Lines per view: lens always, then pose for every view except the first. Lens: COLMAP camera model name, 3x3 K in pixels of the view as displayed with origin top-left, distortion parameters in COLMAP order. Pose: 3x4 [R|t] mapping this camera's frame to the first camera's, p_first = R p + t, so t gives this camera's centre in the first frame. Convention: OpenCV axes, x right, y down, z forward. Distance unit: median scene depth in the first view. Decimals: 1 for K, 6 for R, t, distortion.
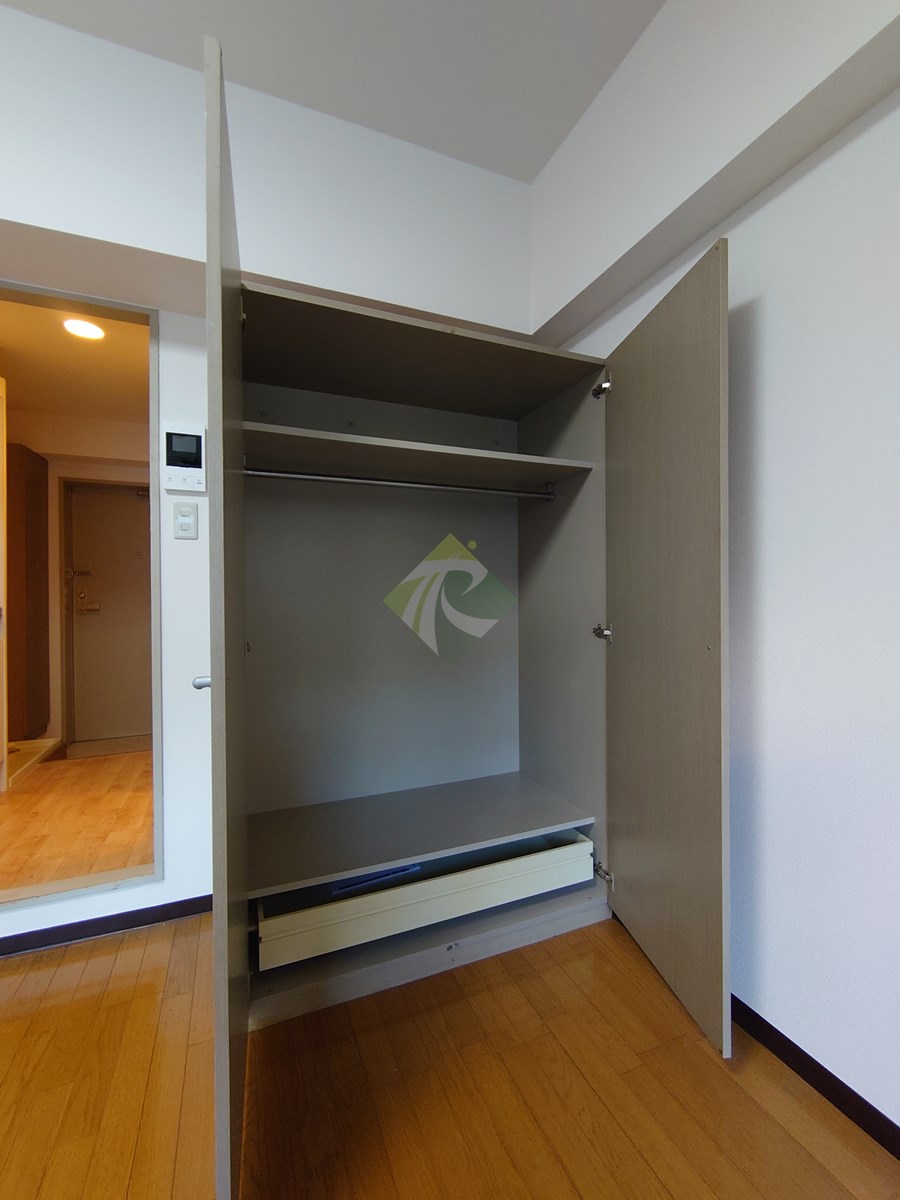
lens RADIAL K [[505.6, 0, 450.0], [0, 505.6, 600.0], [0, 0, 1]] dist [0.011180, -0.005806]
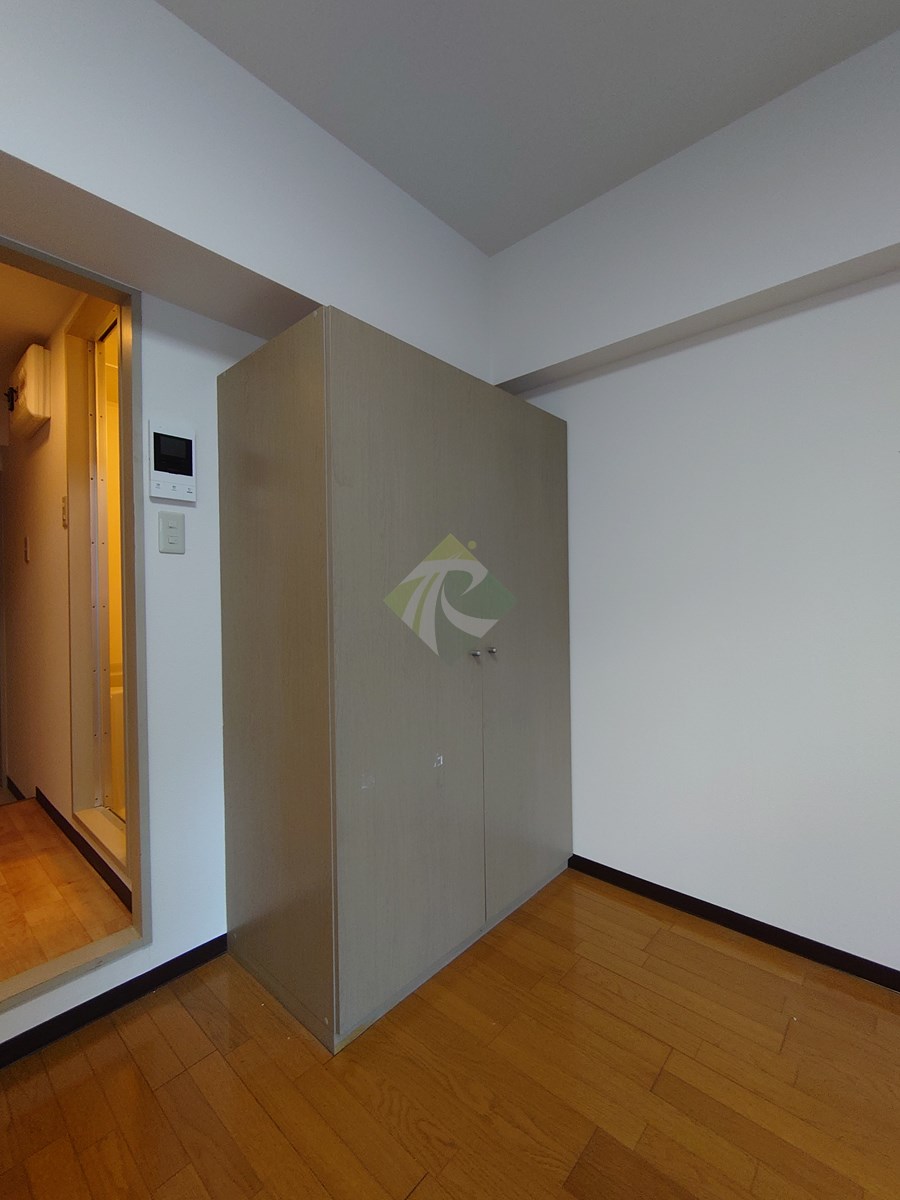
lens RADIAL K [[505.6, 0, 450.0], [0, 505.6, 600.0], [0, 0, 1]] dist [0.011180, -0.005806]
pose [[0.907942, -0.008926, 0.419001, -0.458381], [0.011158, 0.999934, -0.002876, -0.030253], [-0.418947, 0.007287, 0.907981, -0.015684]]
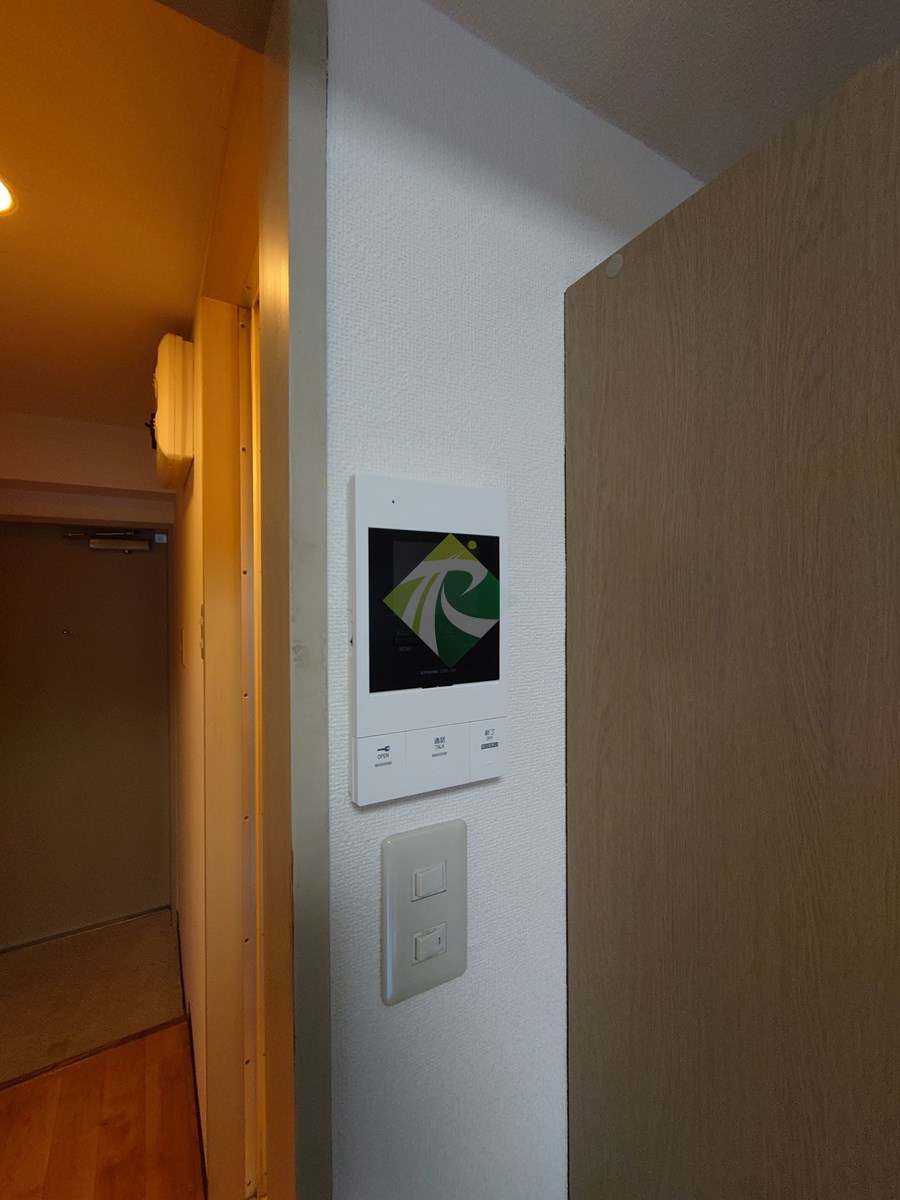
lens RADIAL K [[499.3, 0, 450.0], [0, 499.3, 600.0], [0, 0, 1]] dist [0.009893, -0.008727]
pose [[0.992519, 0.001163, 0.122086, -0.545069], [-0.001889, 0.999981, 0.005828, -0.299919], [-0.122077, -0.006015, 0.992502, 0.785083]]
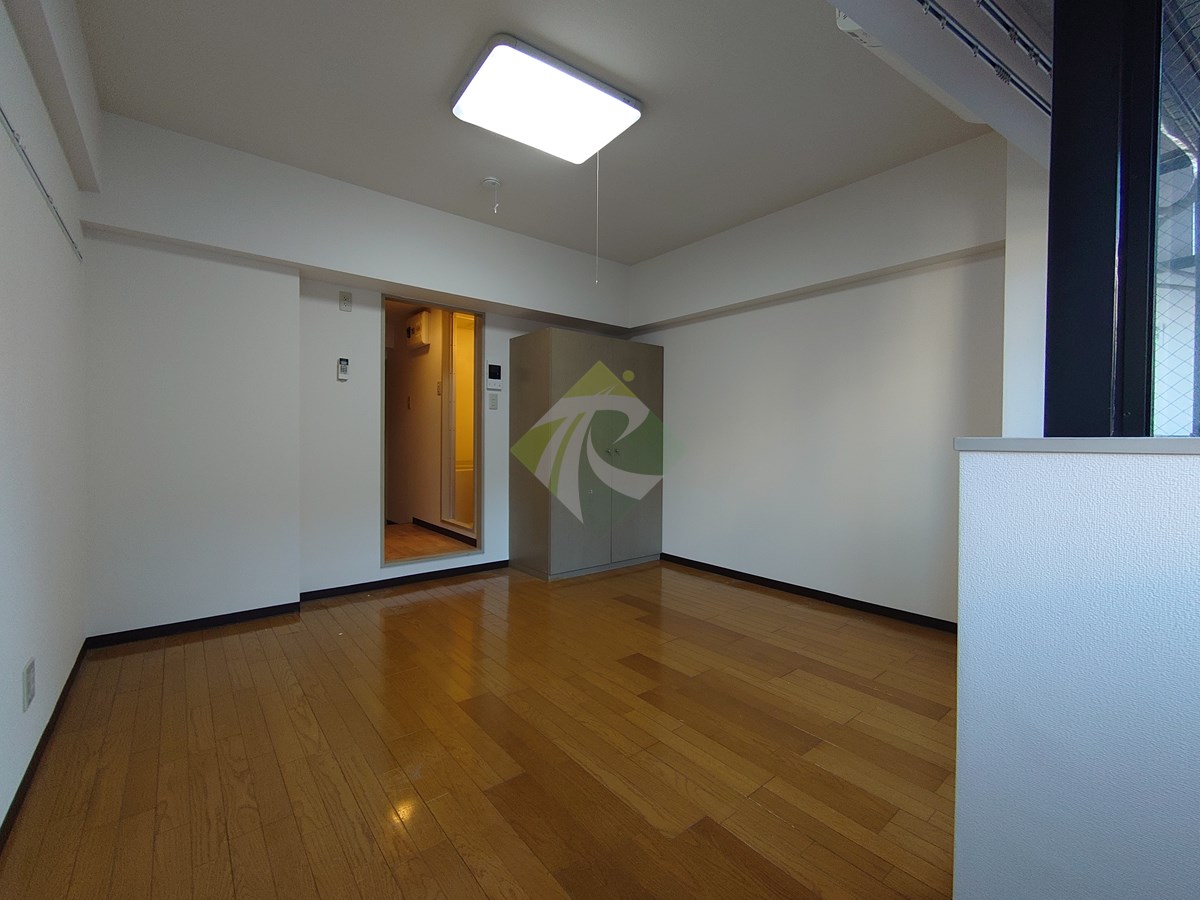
lens RADIAL K [[505.6, 0, 600.0], [0, 505.6, 450.0], [0, 0, 1]] dist [0.011180, -0.005806]
pose [[0.958710, 0.010148, 0.284205, -0.721461], [-0.015817, 0.999719, 0.017661, 0.020366], [-0.283946, -0.021427, 0.958601, -1.415091]]
